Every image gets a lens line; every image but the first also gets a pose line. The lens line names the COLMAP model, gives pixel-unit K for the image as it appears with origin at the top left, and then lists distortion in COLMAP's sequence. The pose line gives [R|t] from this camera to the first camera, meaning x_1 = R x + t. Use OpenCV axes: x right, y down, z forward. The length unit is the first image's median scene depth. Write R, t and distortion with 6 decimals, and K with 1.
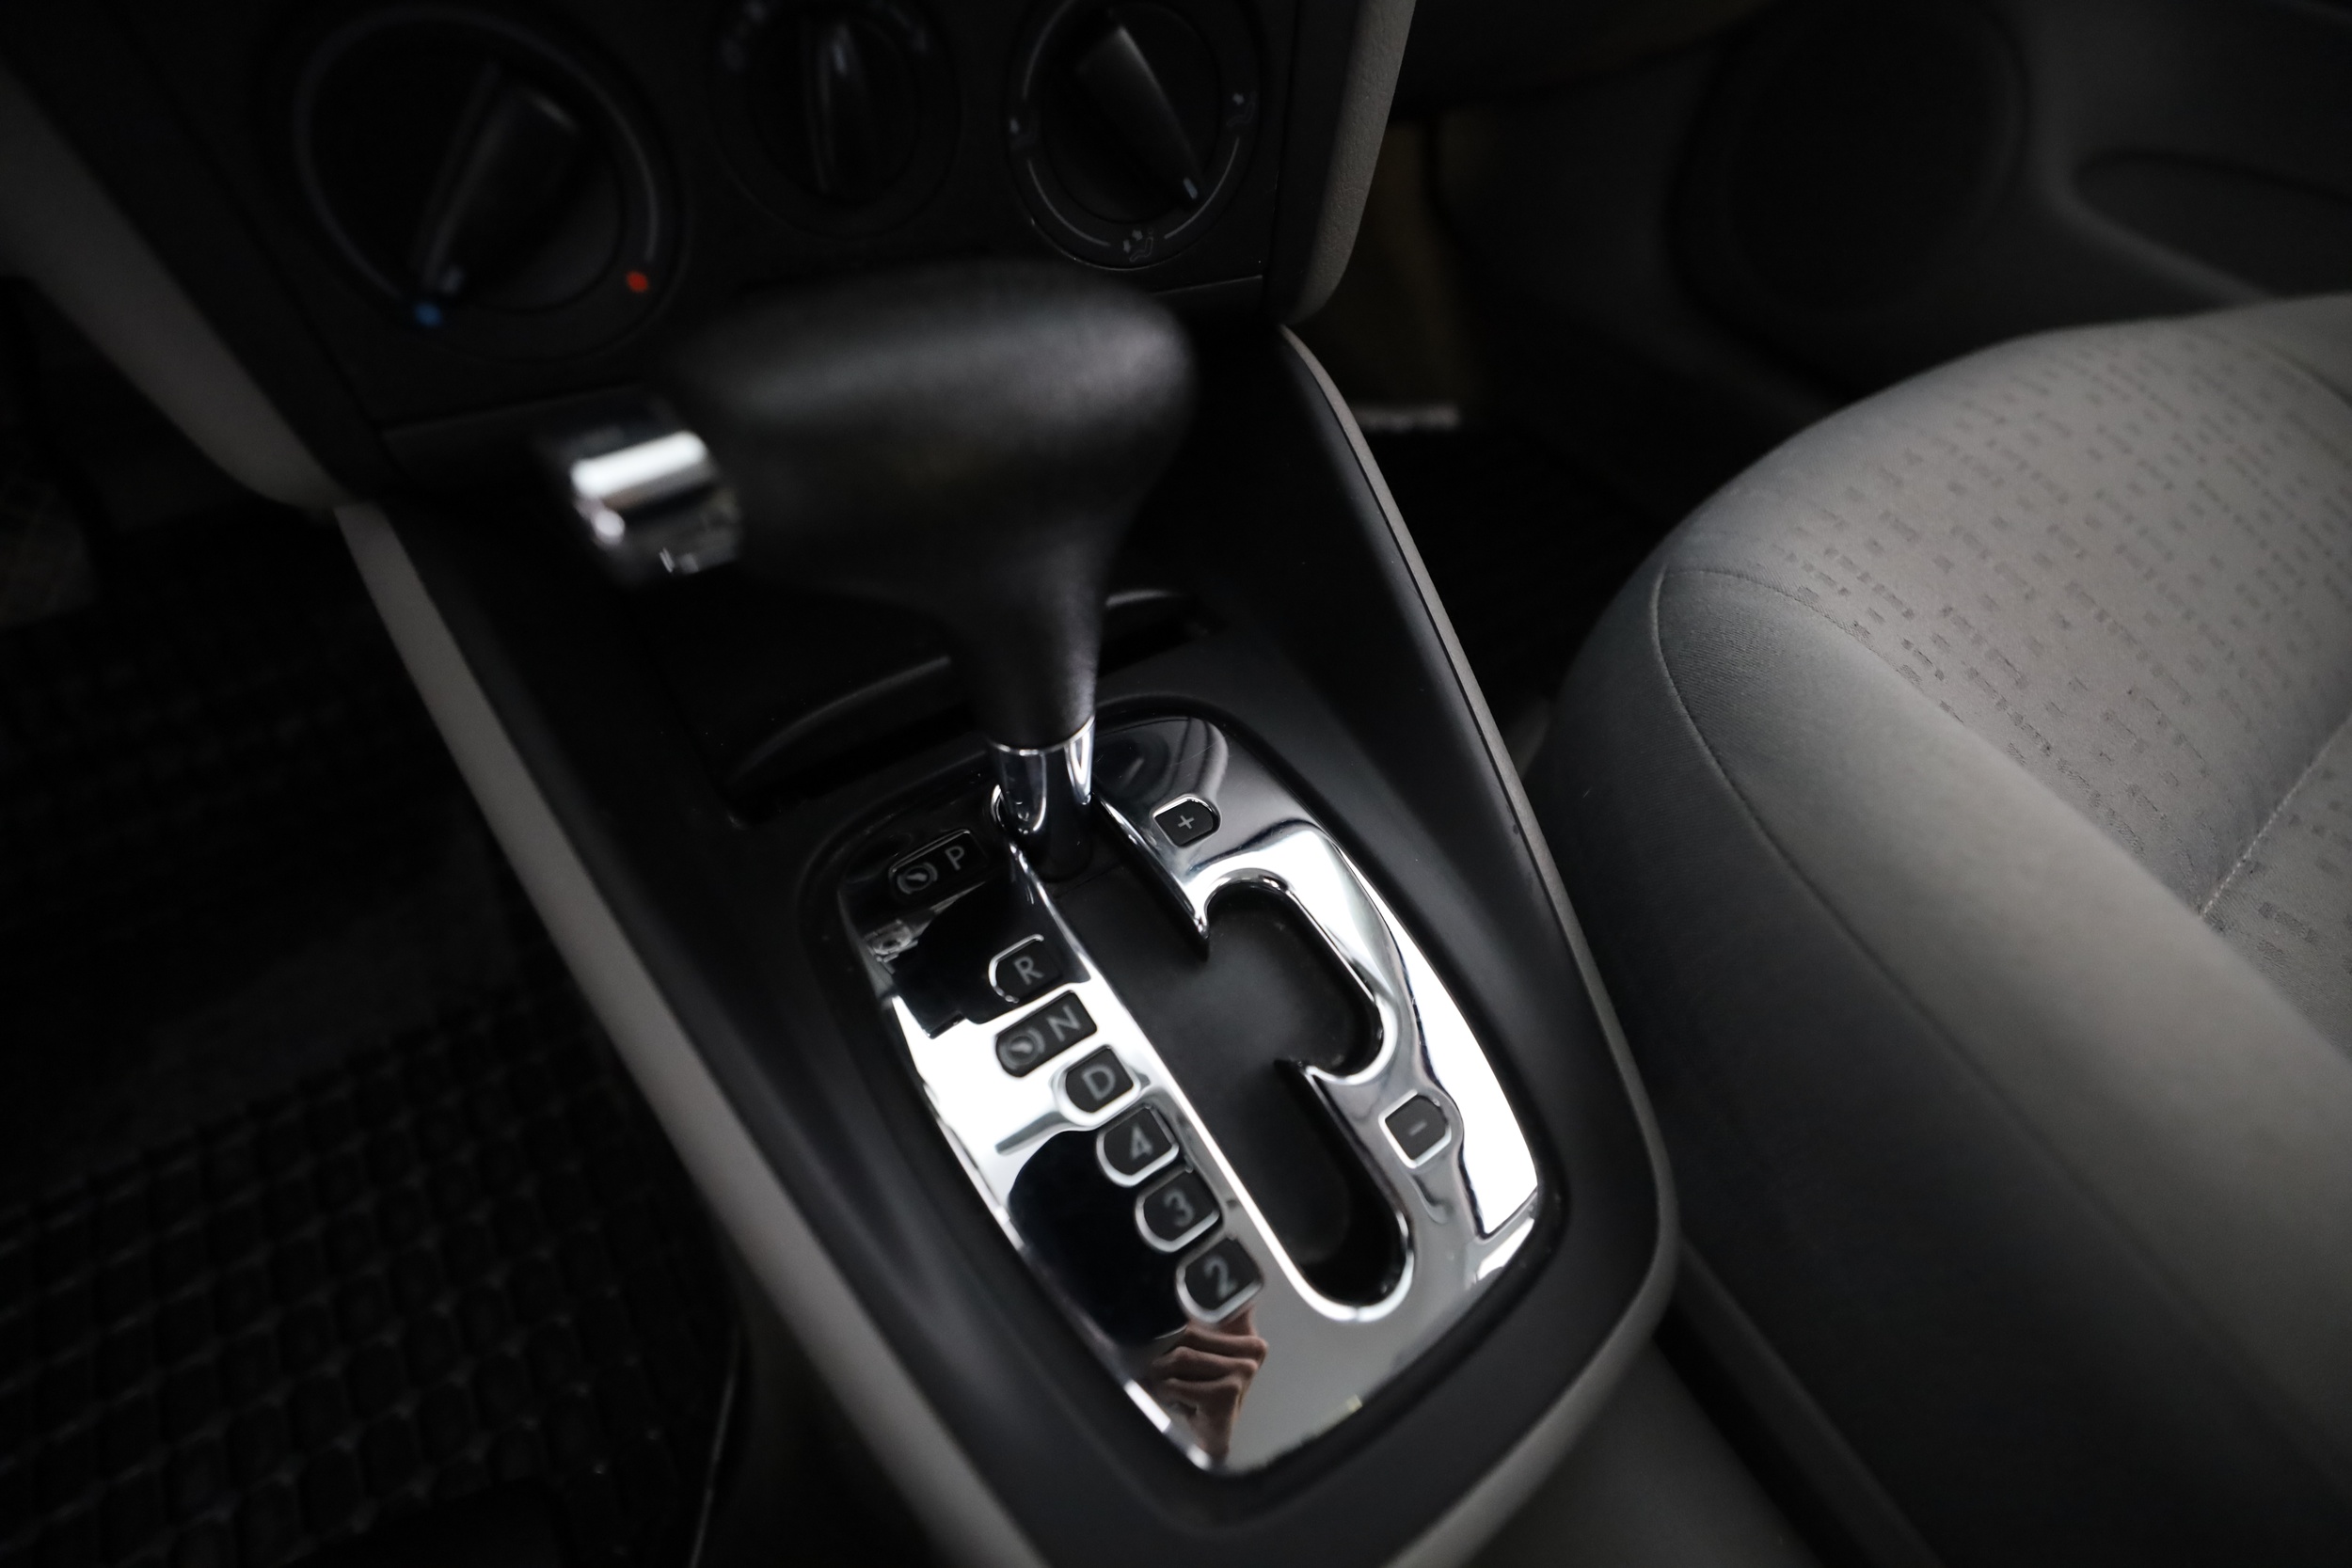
lens RADIAL K [[1015.7, 0, 1181.6], [0, 1015.7, 792.3], [0, 0, 1]] dist [-0.045224, 0.026078]
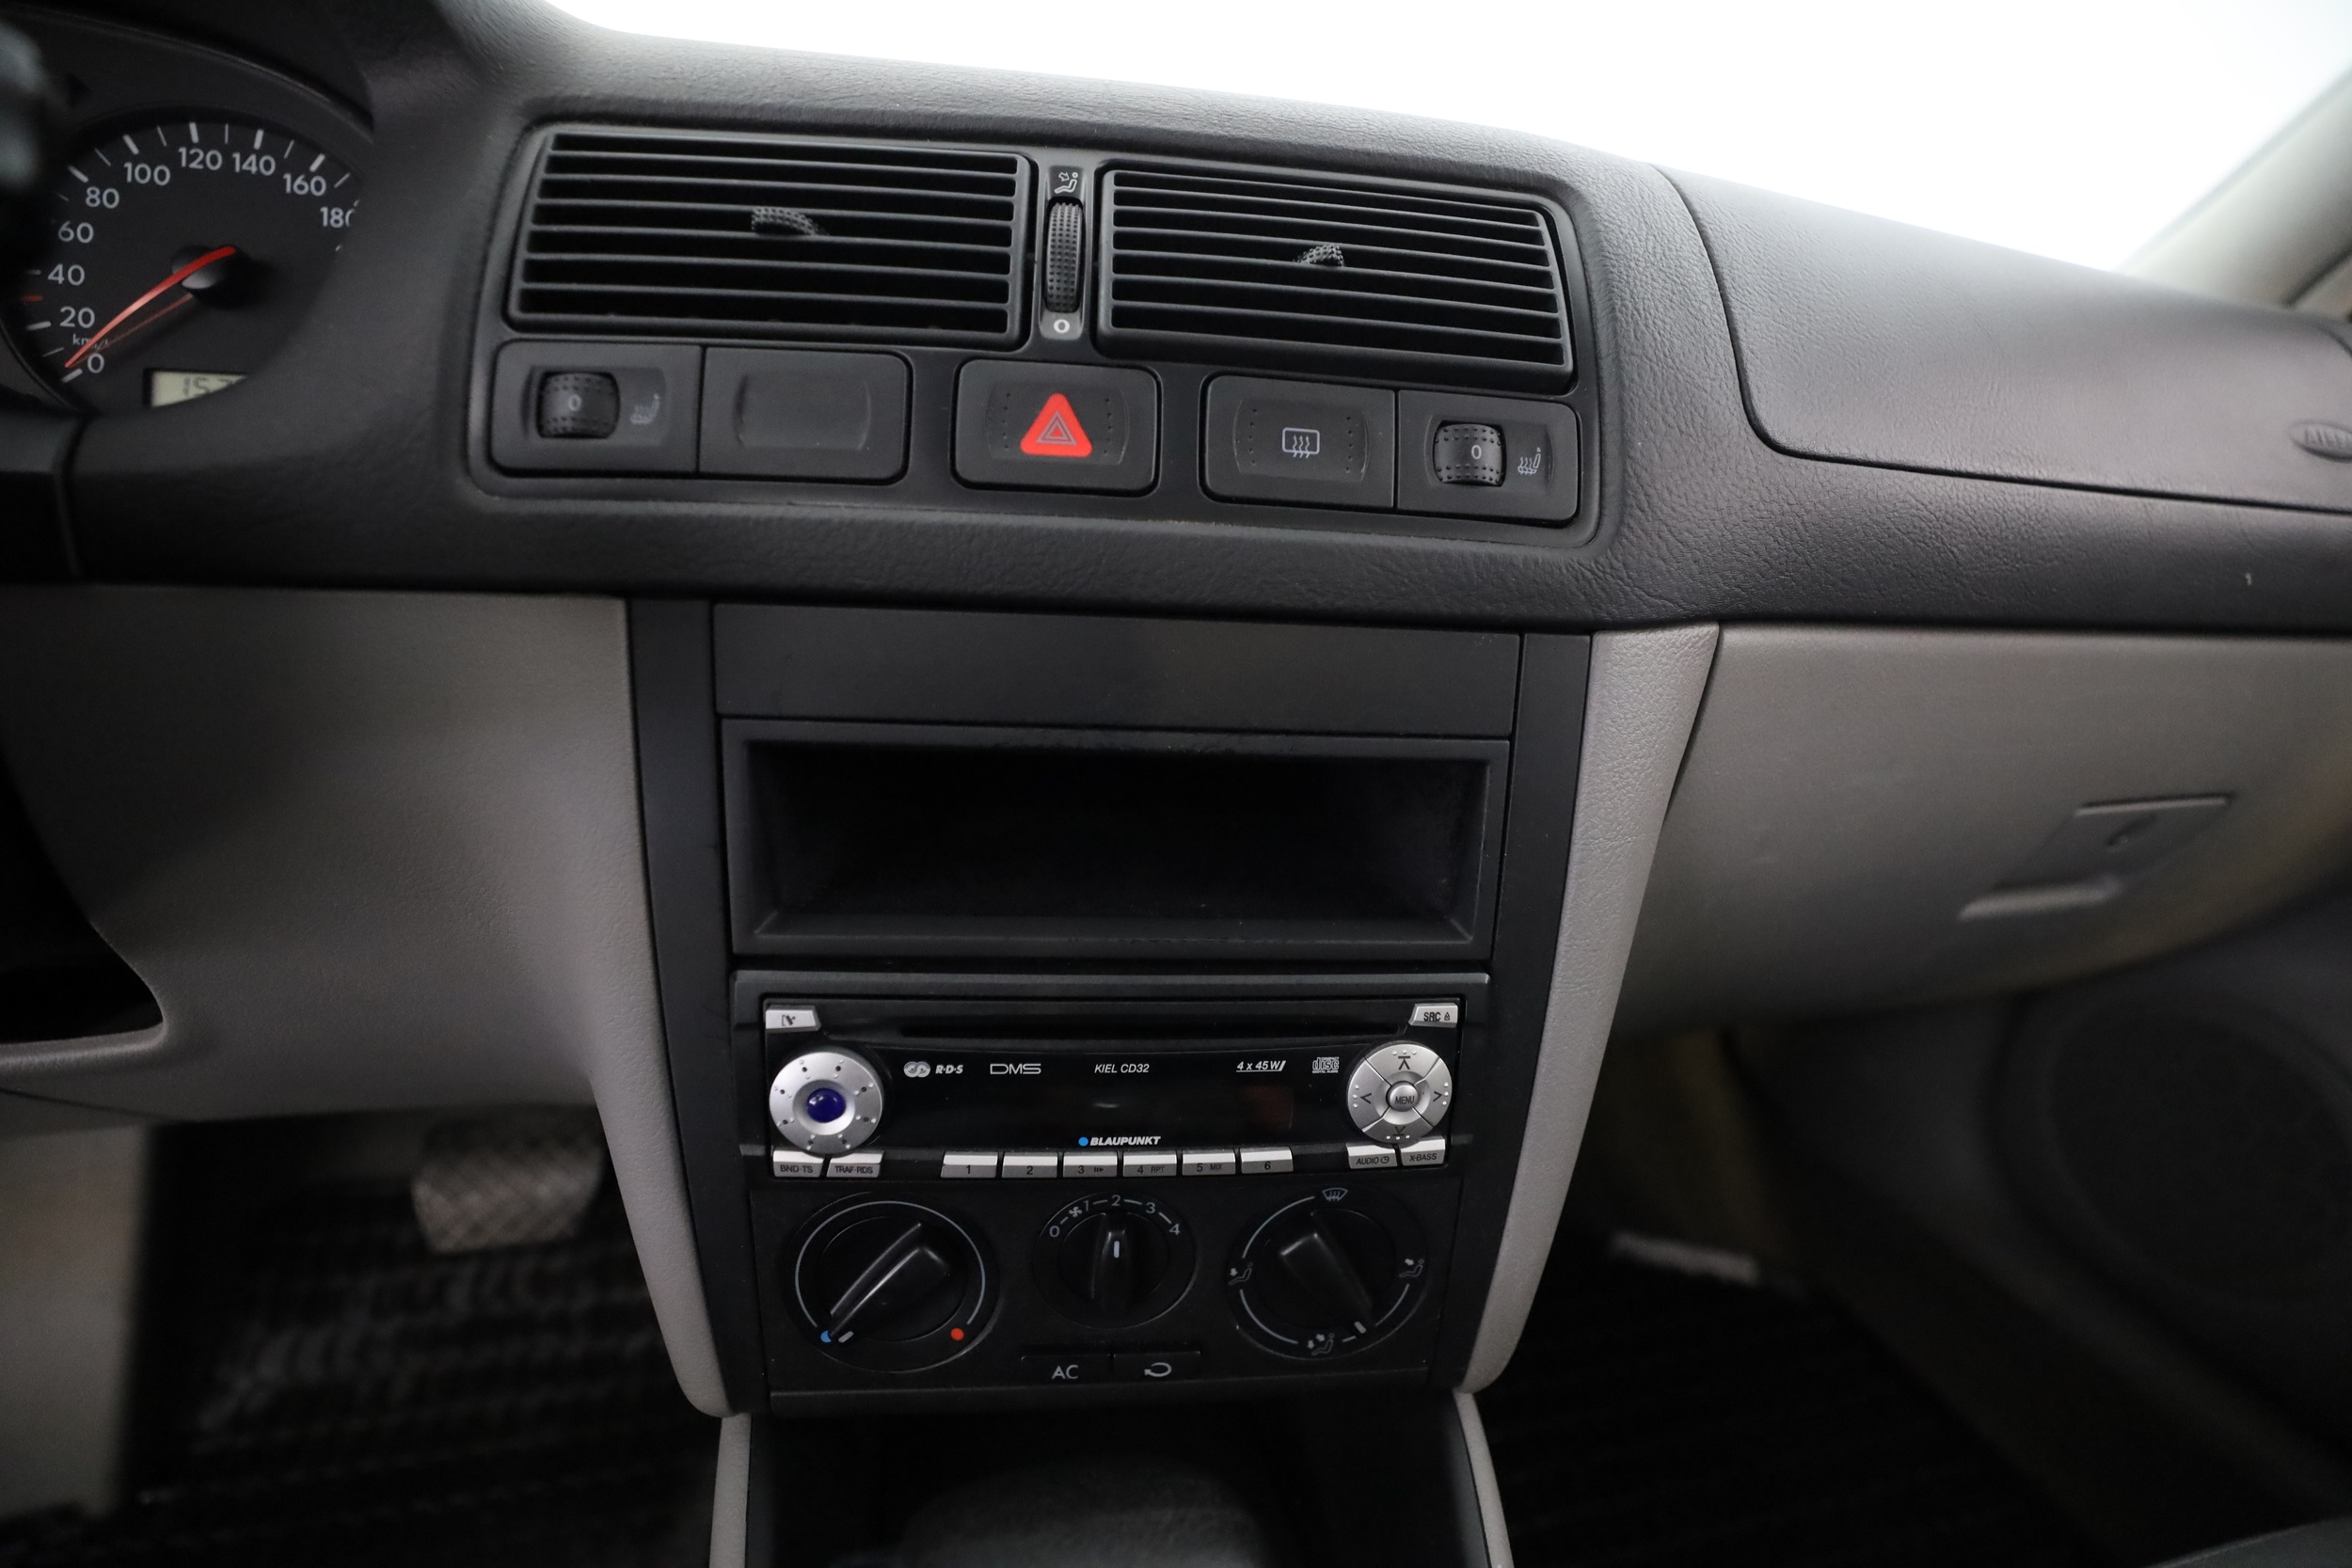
lens RADIAL K [[1015.7, 0, 1181.6], [0, 1015.7, 792.3], [0, 0, 1]] dist [-0.045224, 0.026078]
pose [[0.938729, 0.095544, -0.331147, 0.154704], [-0.268049, 0.806352, -0.527206, -0.408525], [0.216650, 0.583667, 0.782557, -0.474339]]
